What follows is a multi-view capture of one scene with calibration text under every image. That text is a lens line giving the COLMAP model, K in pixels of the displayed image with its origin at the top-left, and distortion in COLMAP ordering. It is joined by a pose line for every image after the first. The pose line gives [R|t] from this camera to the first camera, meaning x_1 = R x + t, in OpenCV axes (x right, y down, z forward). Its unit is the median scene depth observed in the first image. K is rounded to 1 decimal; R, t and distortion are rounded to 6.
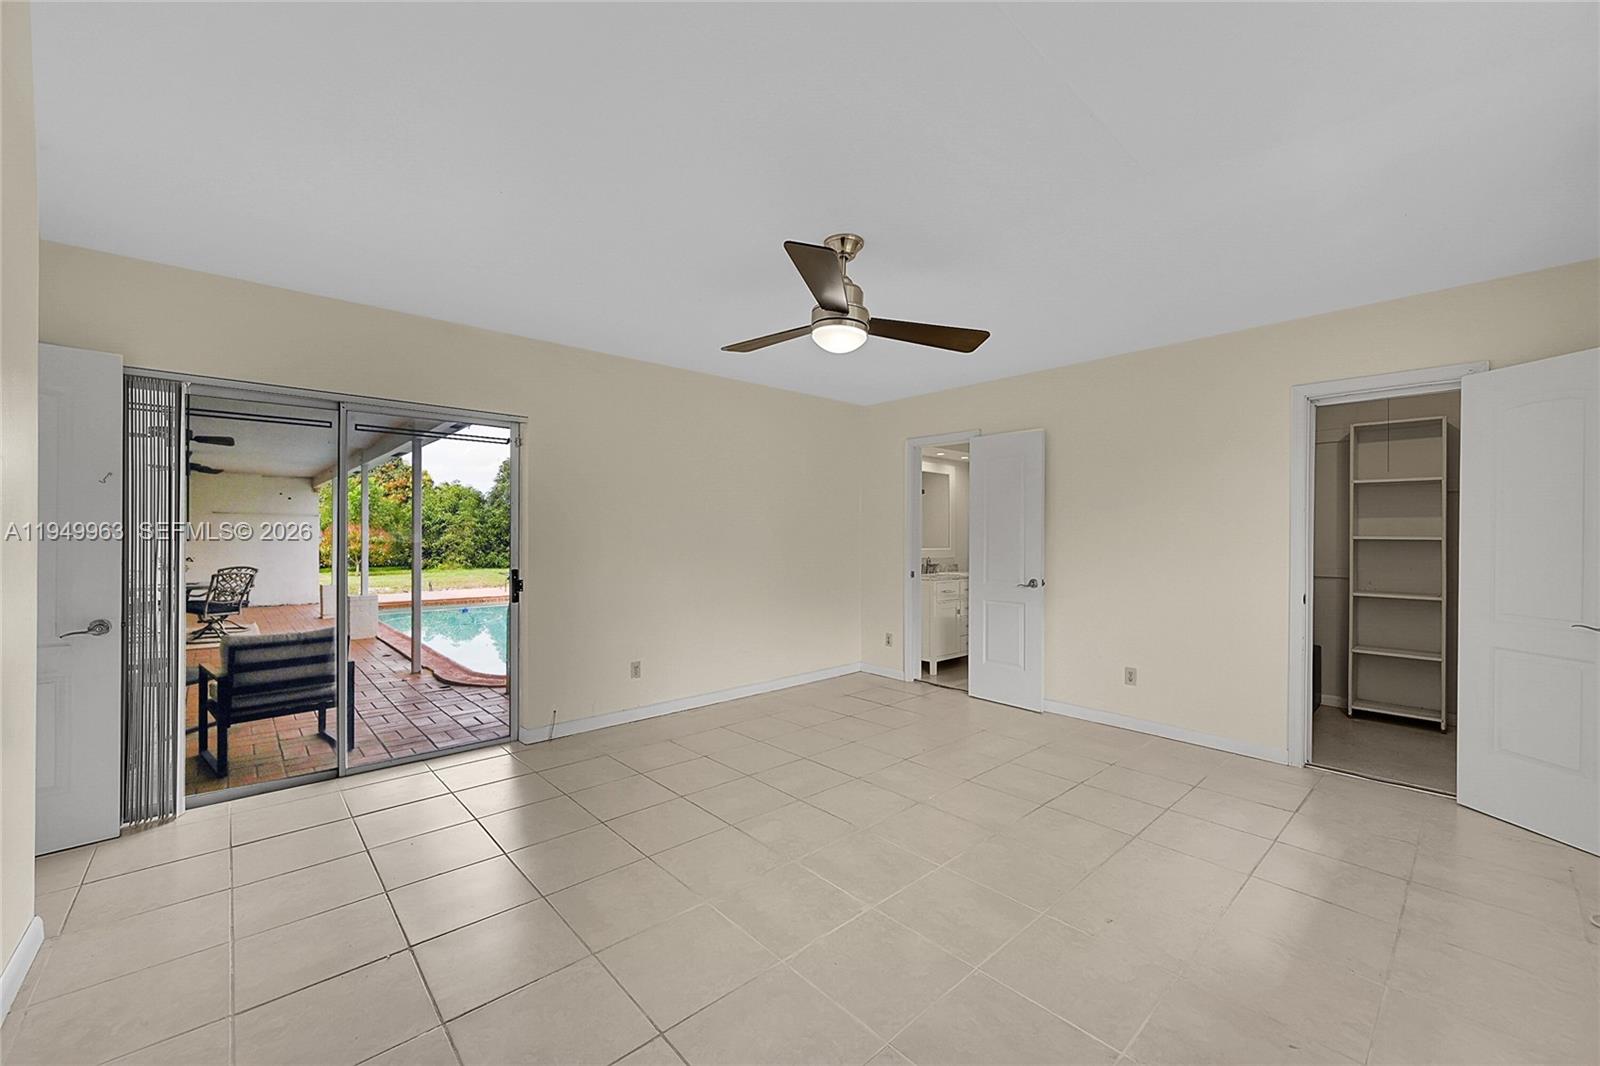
lens RADIAL K [[634.4, 0, 802.2], [0, 634.4, 530.4], [0, 0, 1]] dist [0.002271, 0.000055]
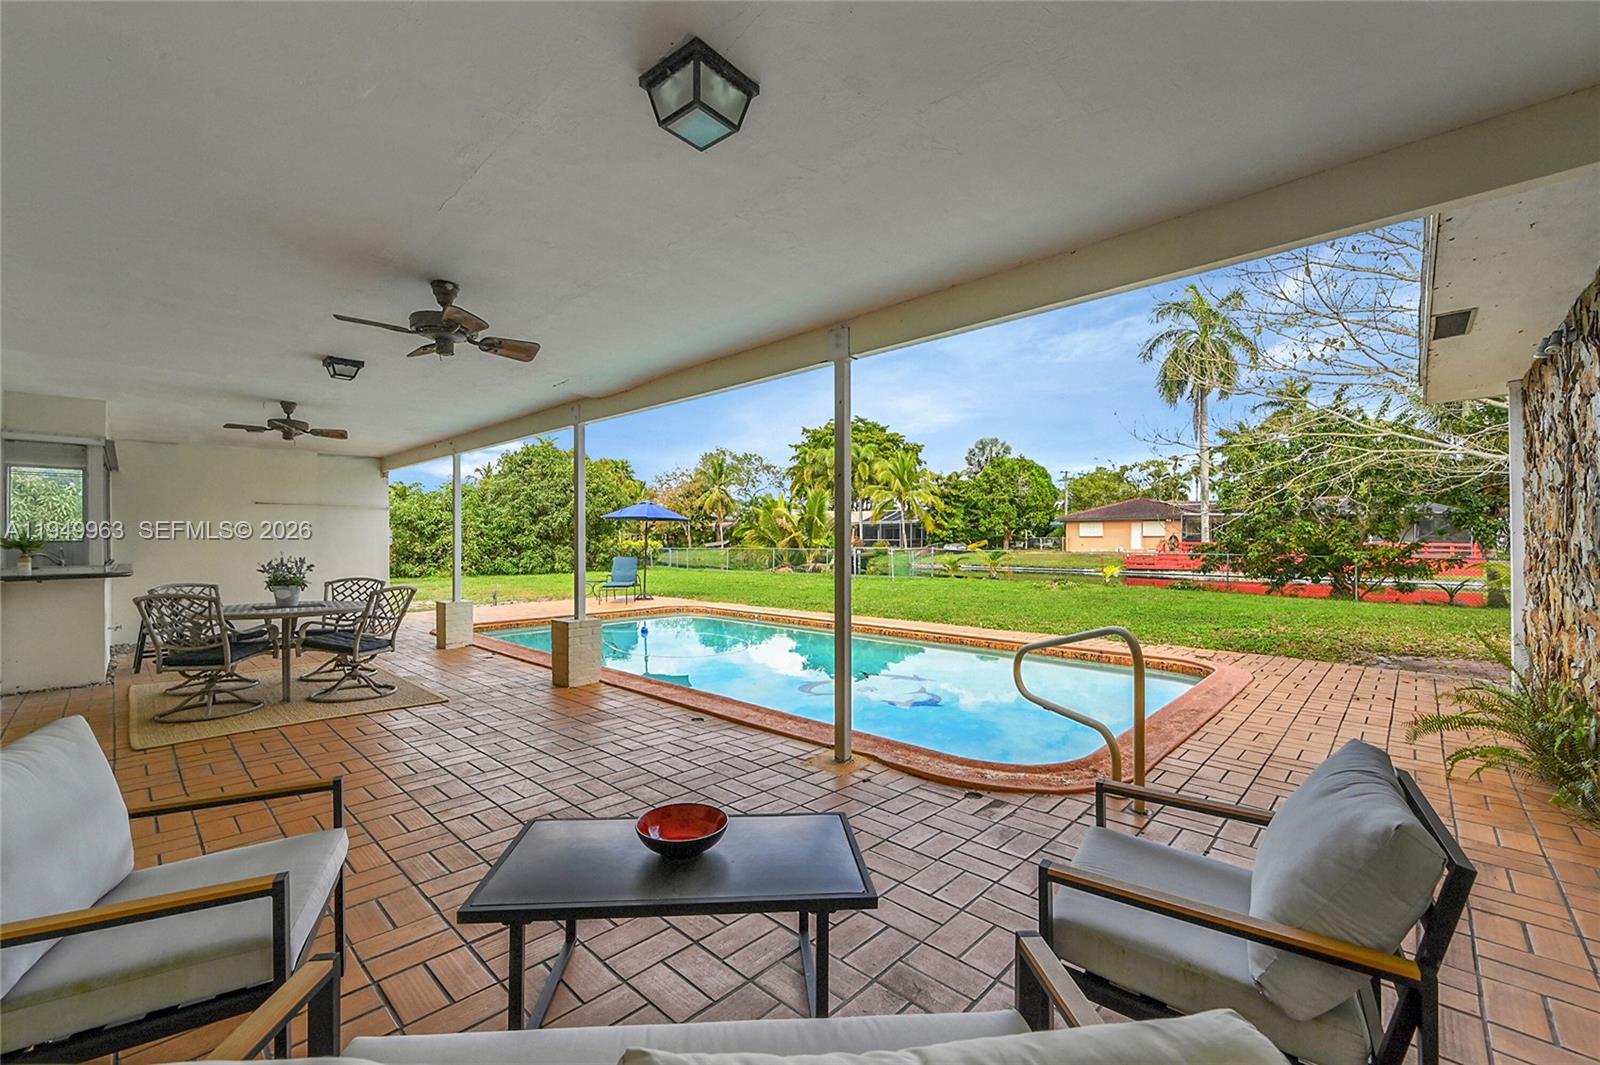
lens RADIAL K [[649.5, 0, 802.6], [0, 649.5, 540.9], [0, 0, 1]] dist [0.000036, -0.000003]
pose [[0.996571, 0.001769, 0.082722, -0.720329], [-0.002342, 0.999974, 0.006833, 0.025773], [-0.082708, -0.007003, 0.996549, 0.443602]]
